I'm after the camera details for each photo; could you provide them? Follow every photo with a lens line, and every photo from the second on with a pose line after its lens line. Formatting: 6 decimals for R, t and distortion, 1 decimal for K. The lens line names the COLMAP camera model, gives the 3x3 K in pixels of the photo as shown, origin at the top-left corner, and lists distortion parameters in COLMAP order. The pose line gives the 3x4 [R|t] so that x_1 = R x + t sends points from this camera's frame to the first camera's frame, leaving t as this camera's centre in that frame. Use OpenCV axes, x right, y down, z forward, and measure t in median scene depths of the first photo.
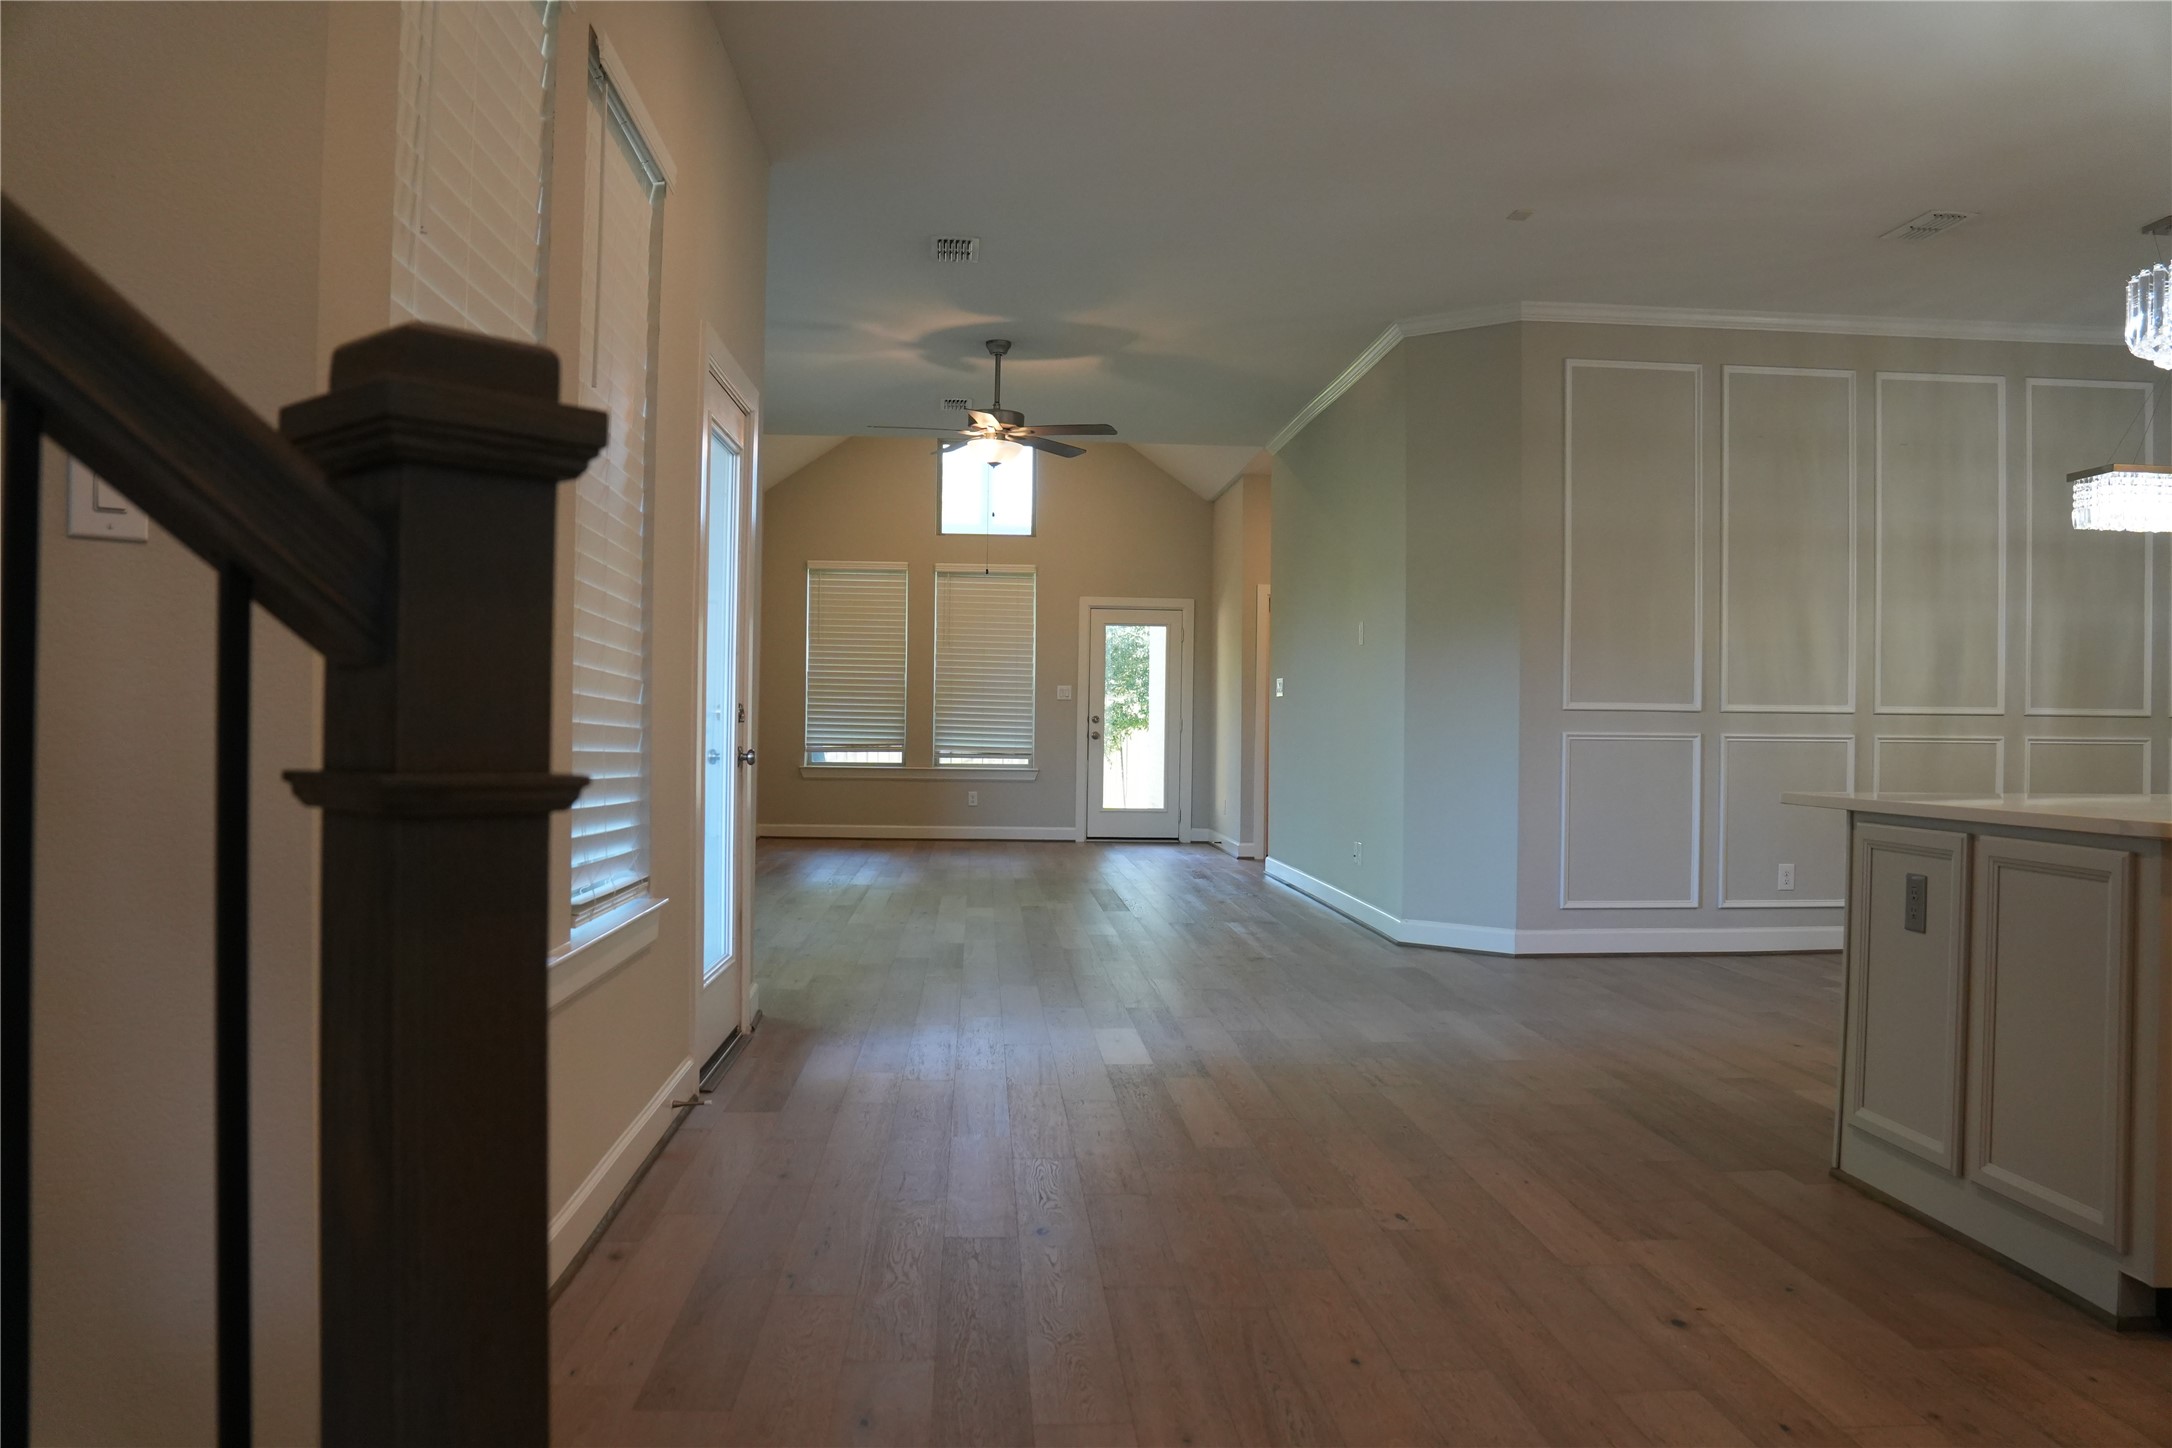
lens RADIAL K [[1634.1, 0, 1090.1], [0, 1634.1, 718.9], [0, 0, 1]] dist [-0.136101, 0.105515]
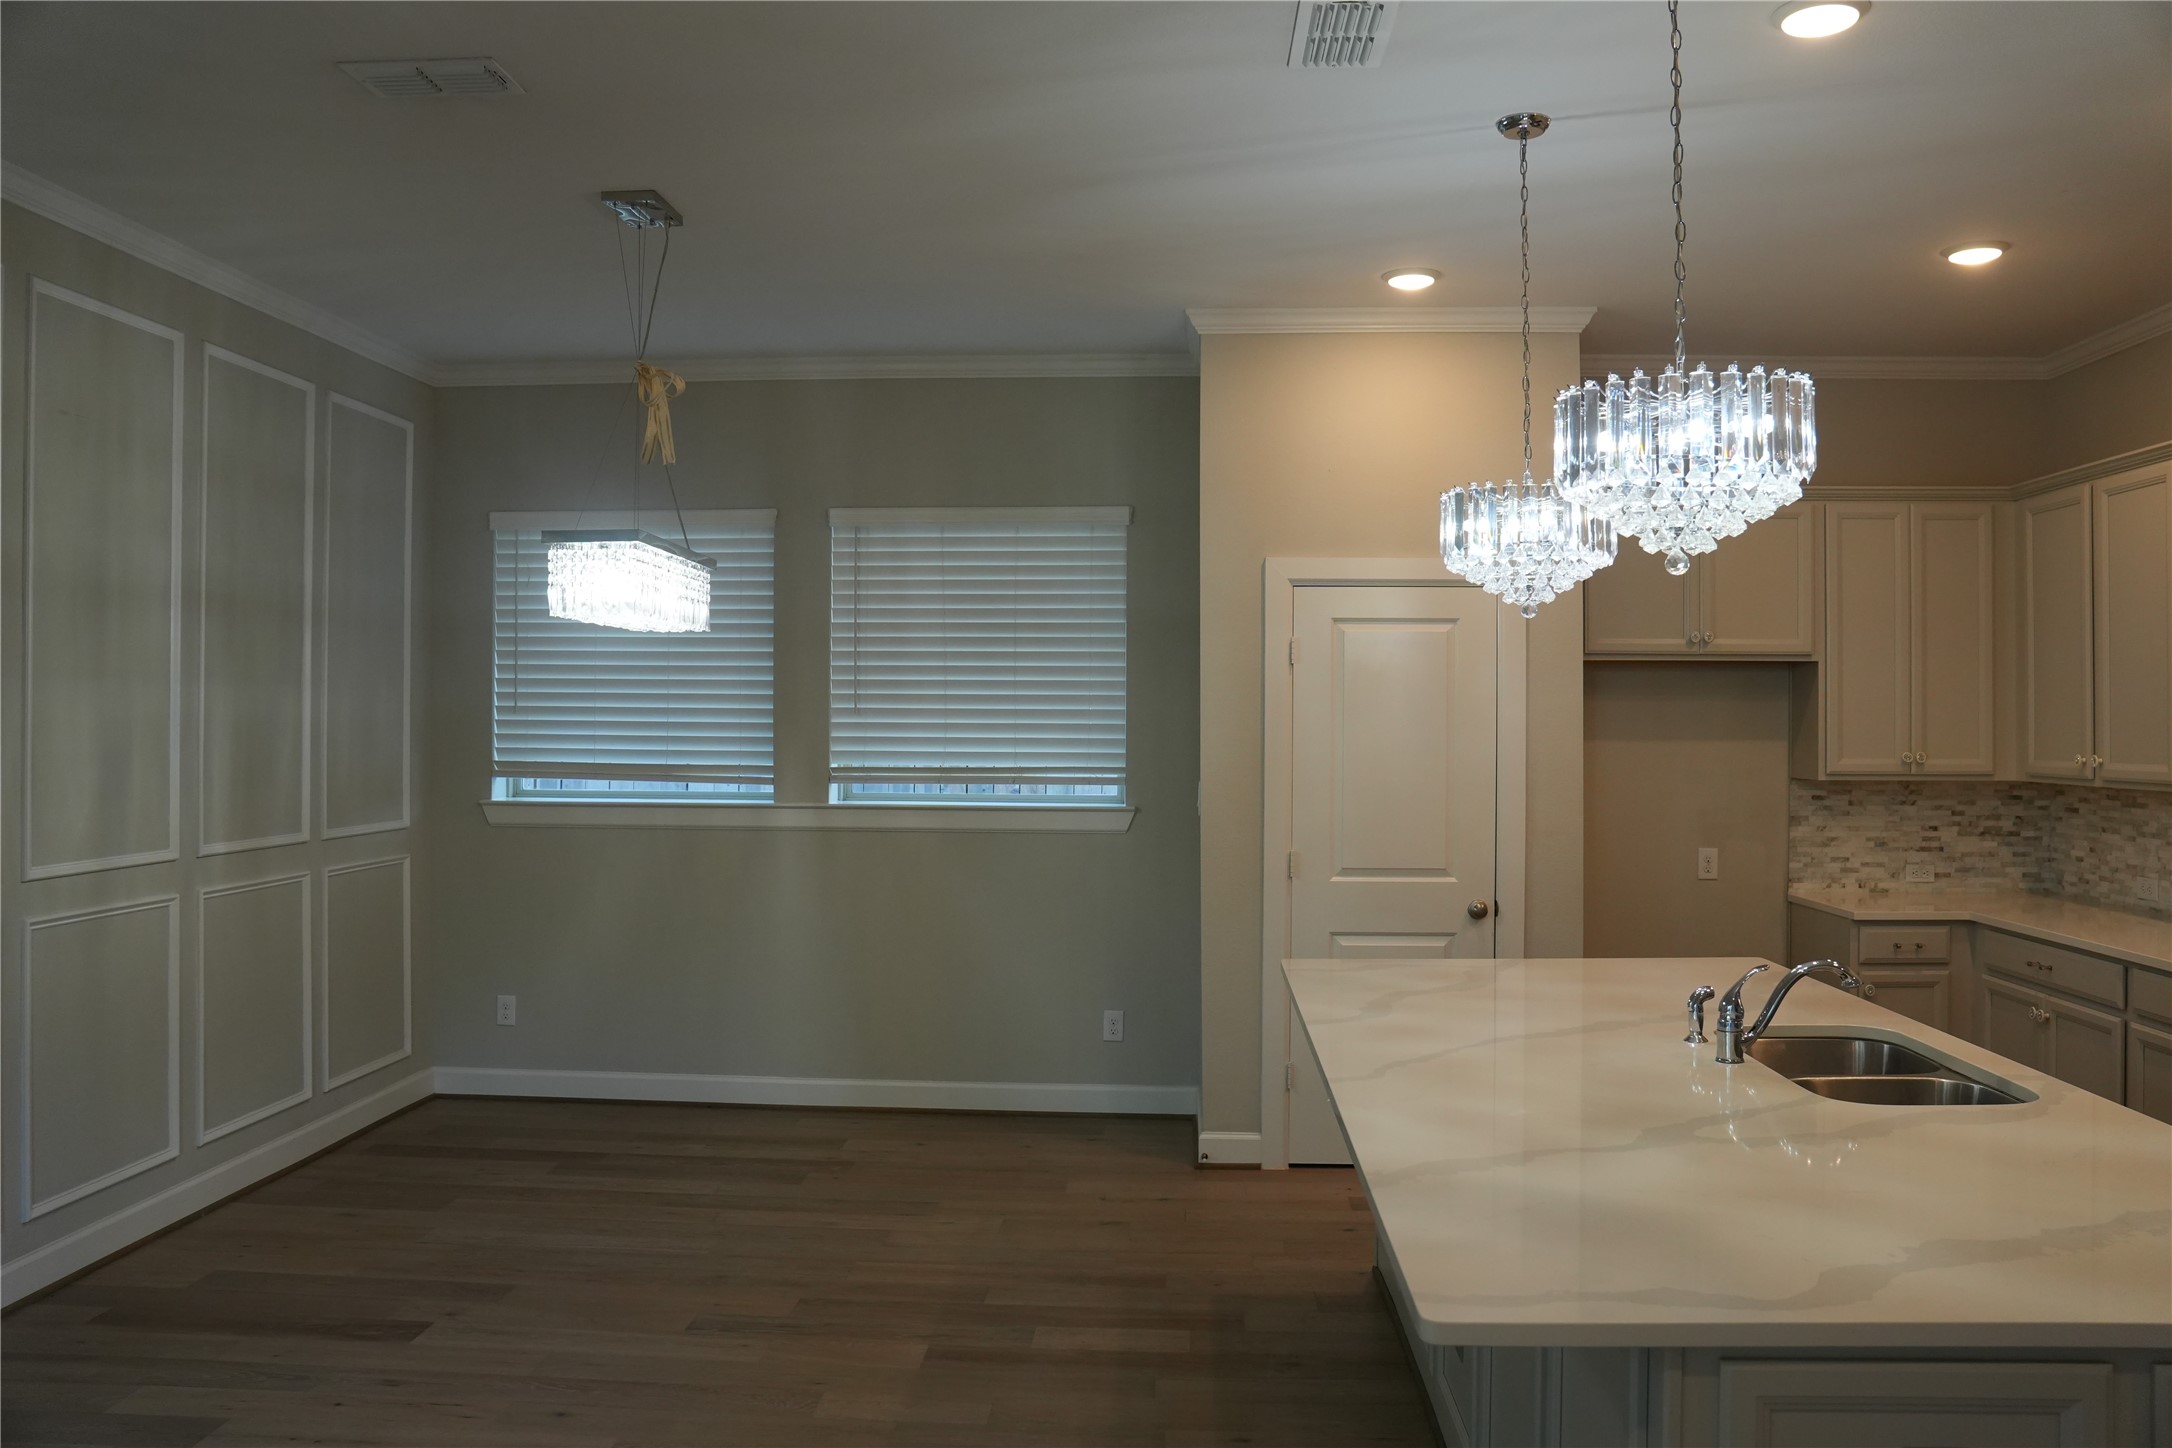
lens RADIAL K [[1634.1, 0, 1089.8], [0, 1634.1, 720.3], [0, 0, 1]] dist [-0.136101, 0.105515]
pose [[0.120883, -0.010594, 0.992610, -0.013954], [-0.003971, 0.999930, 0.011156, -0.071315], [-0.992659, -0.005290, 0.120832, 0.580821]]
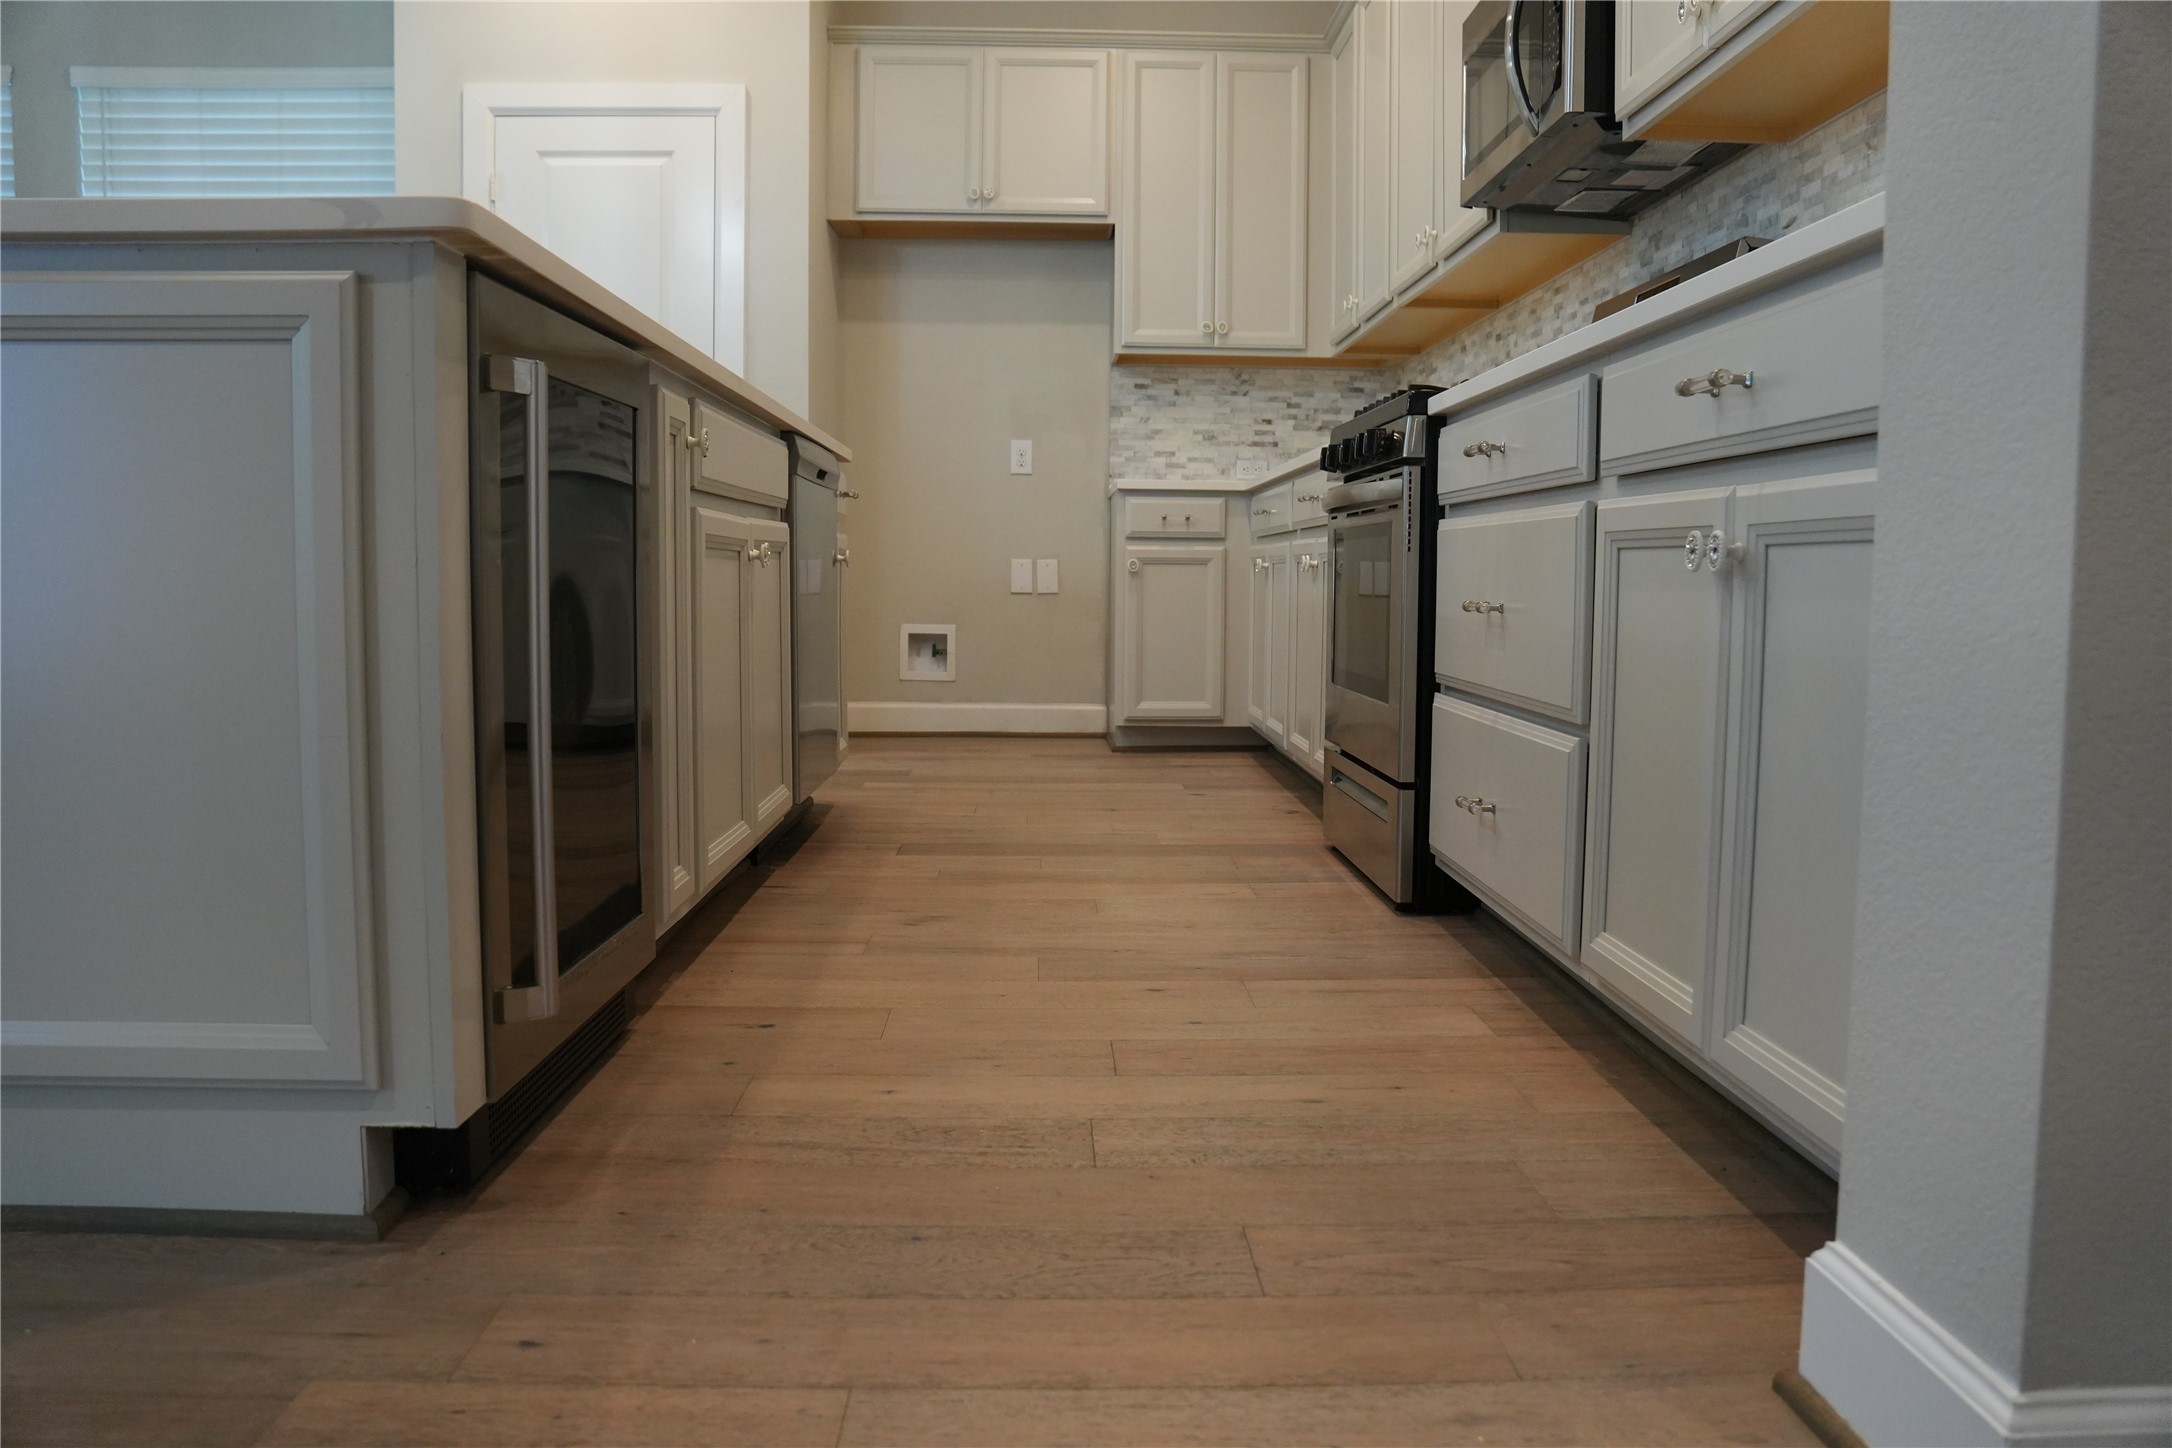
lens RADIAL K [[1634.1, 0, 1088.8], [0, 1634.1, 711.5], [0, 0, 1]] dist [-0.136101, 0.105515]
pose [[0.034012, -0.094095, 0.994982, 0.065967], [-0.012836, 0.995435, 0.094577, 0.064868], [-0.999339, -0.015989, 0.032649, 0.288634]]
